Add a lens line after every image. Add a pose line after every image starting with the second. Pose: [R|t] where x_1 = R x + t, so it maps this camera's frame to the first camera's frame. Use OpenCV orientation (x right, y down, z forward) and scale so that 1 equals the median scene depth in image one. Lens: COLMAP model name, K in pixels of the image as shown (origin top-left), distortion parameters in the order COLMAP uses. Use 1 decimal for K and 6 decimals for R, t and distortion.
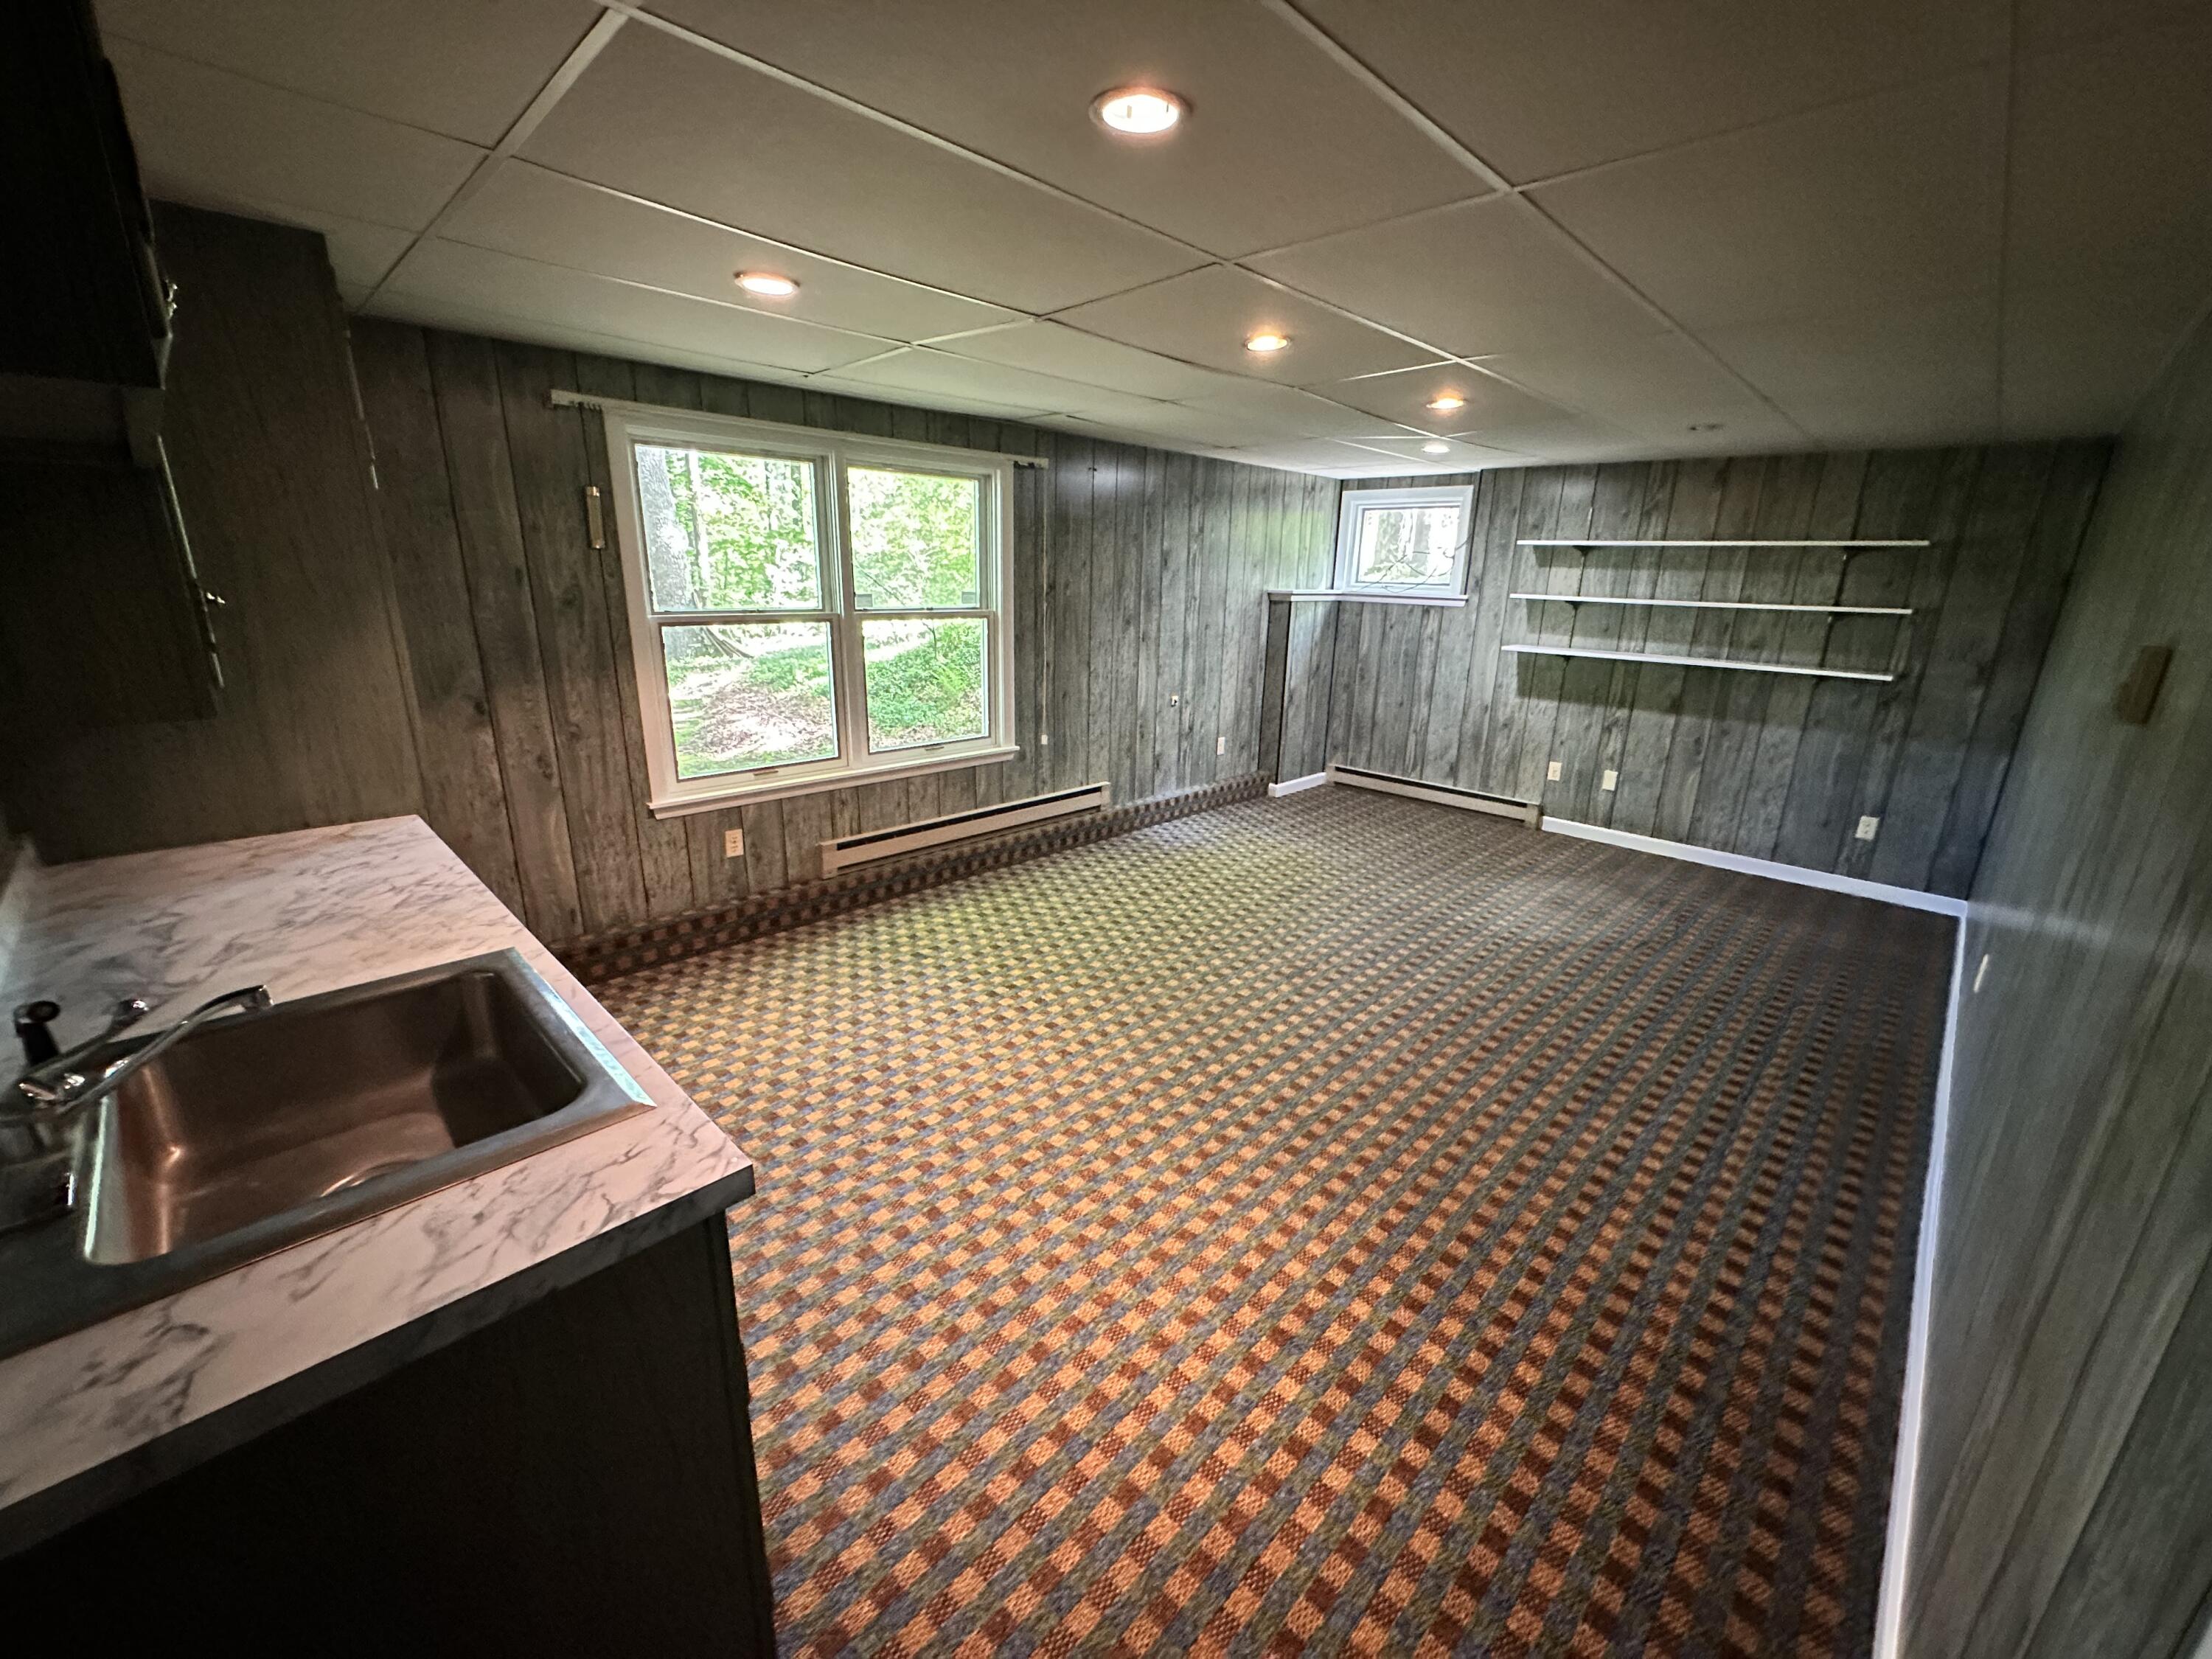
lens RADIAL K [[886.0, 0, 1113.0], [0, 886.0, 824.5], [0, 0, 1]] dist [-0.000101, -0.000344]
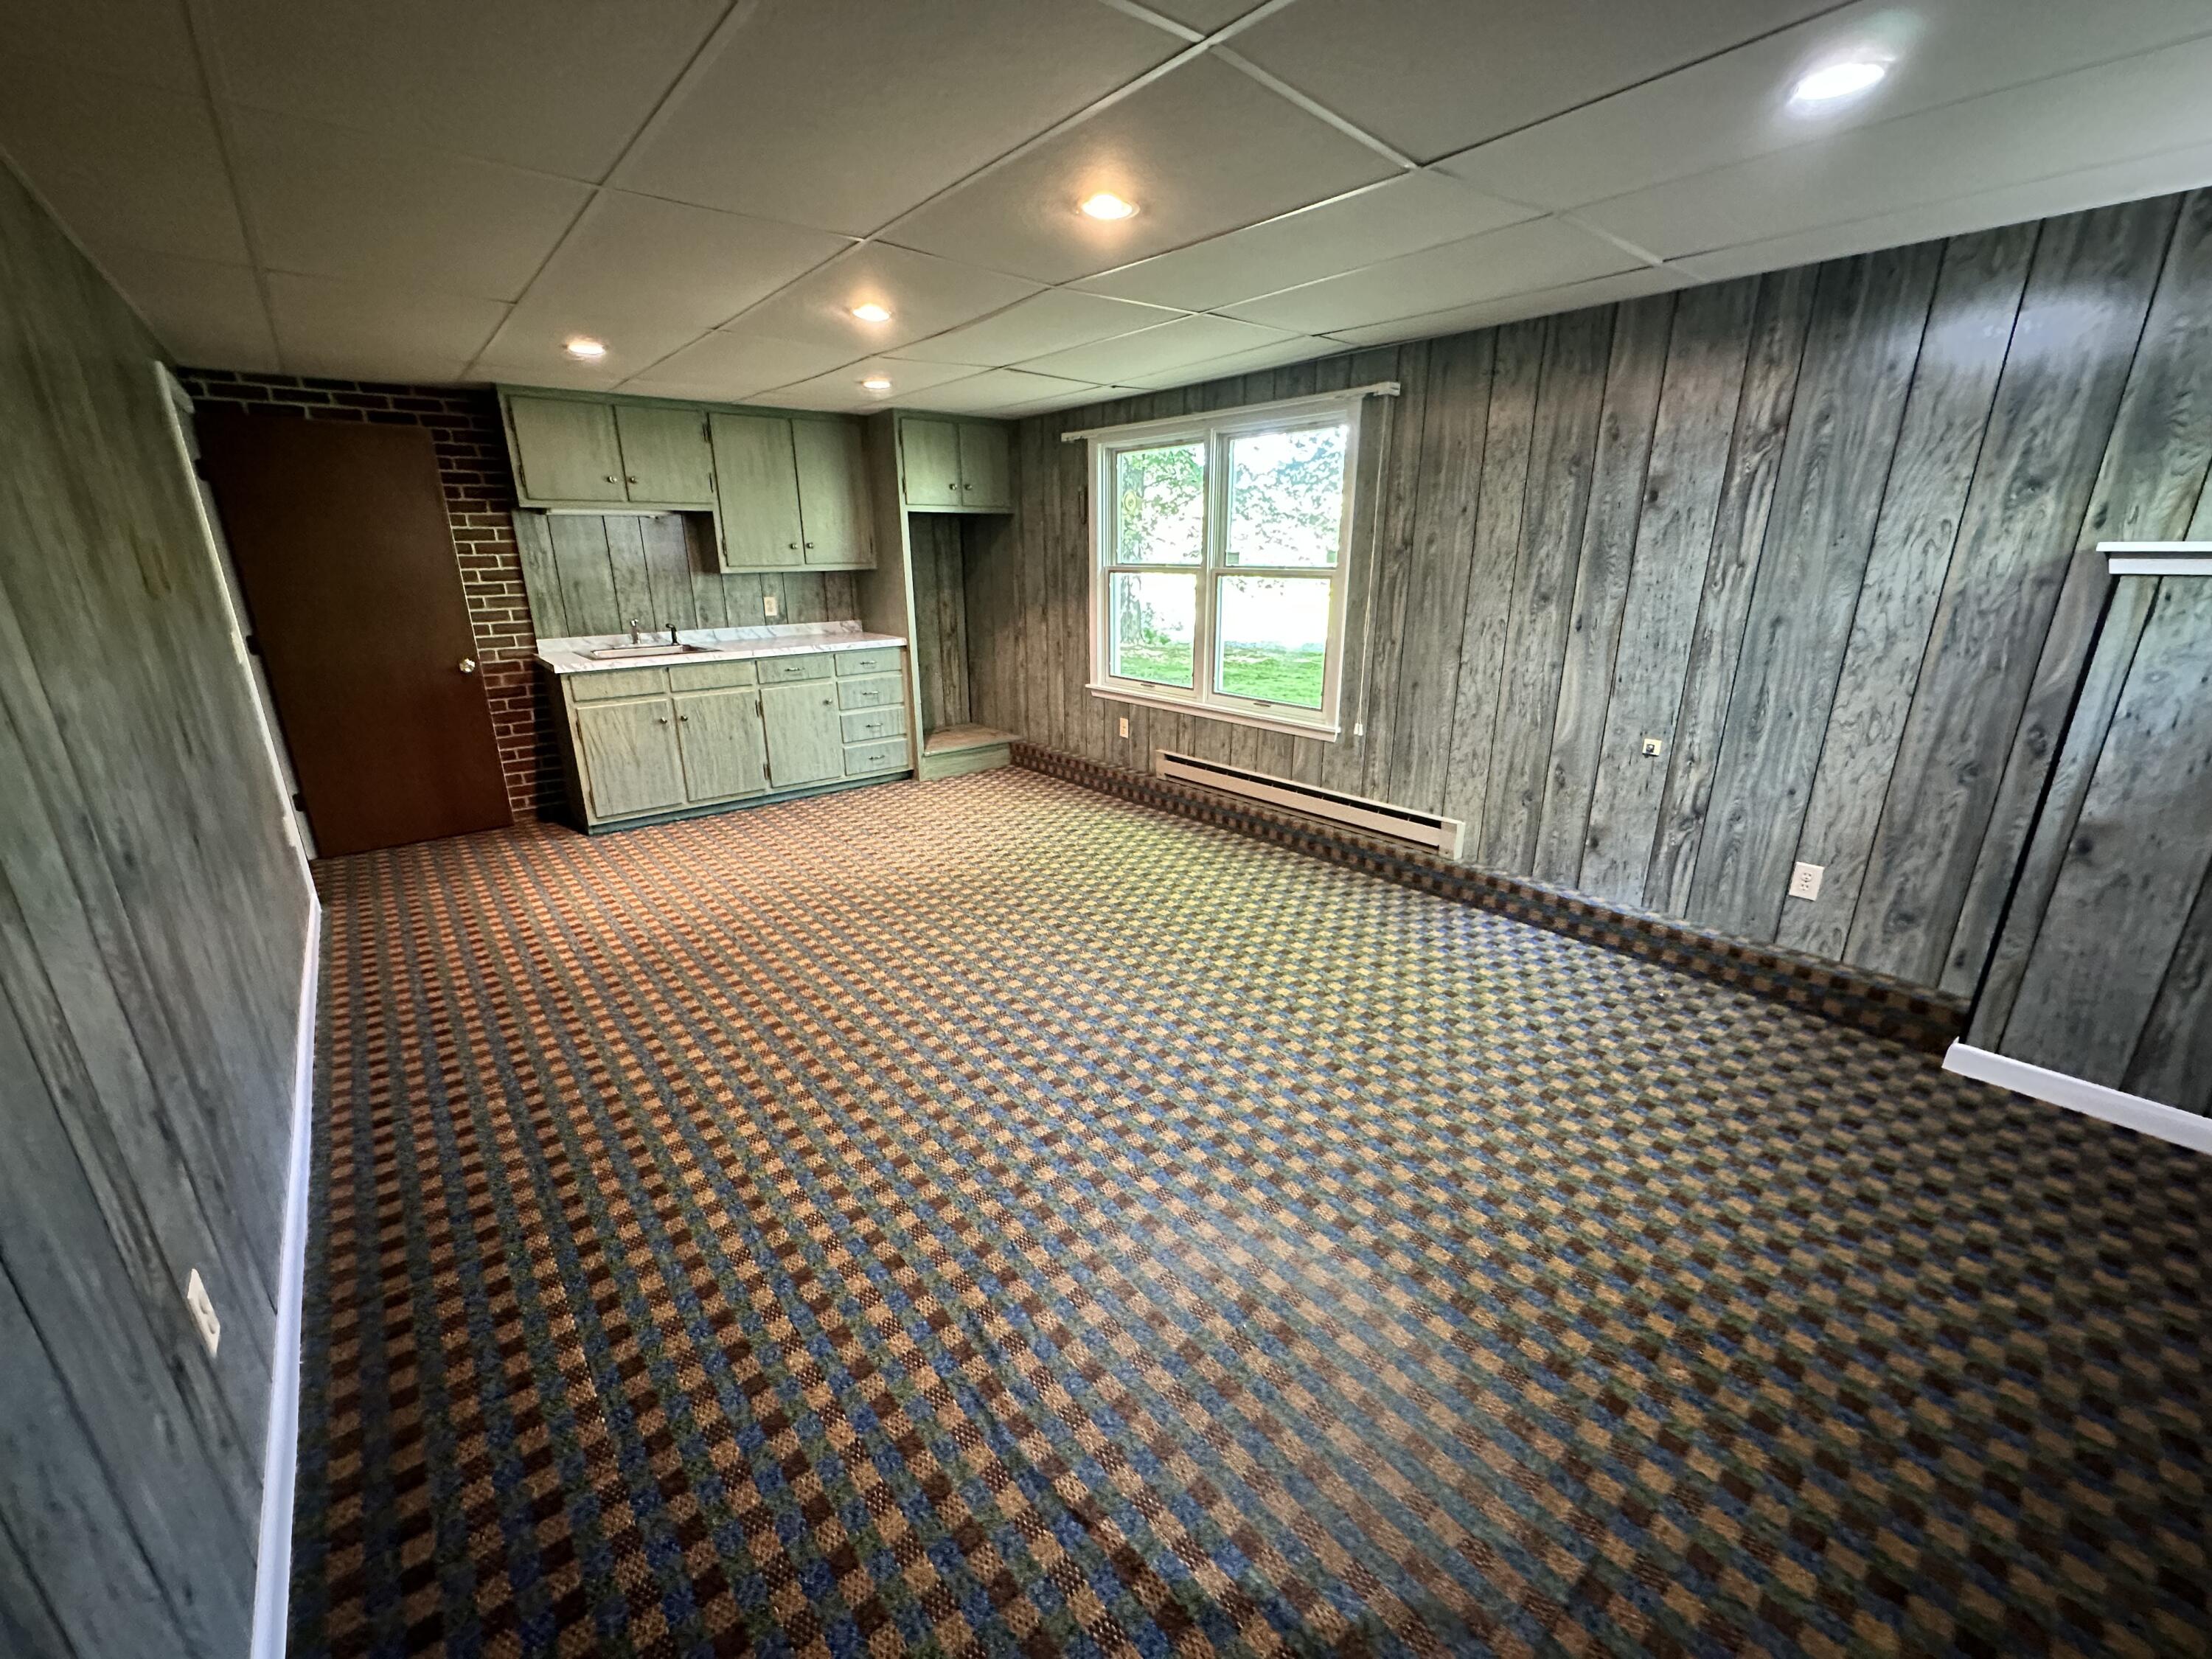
lens RADIAL K [[886.0, 0, 1114.9], [0, 886.0, 837.8], [0, 0, 1]] dist [-0.000101, -0.000344]
pose [[-0.107940, 0.289380, -0.951109, 0.841366], [-0.270923, 0.911927, 0.308205, -0.216054], [0.956530, 0.290945, -0.020034, 0.903991]]
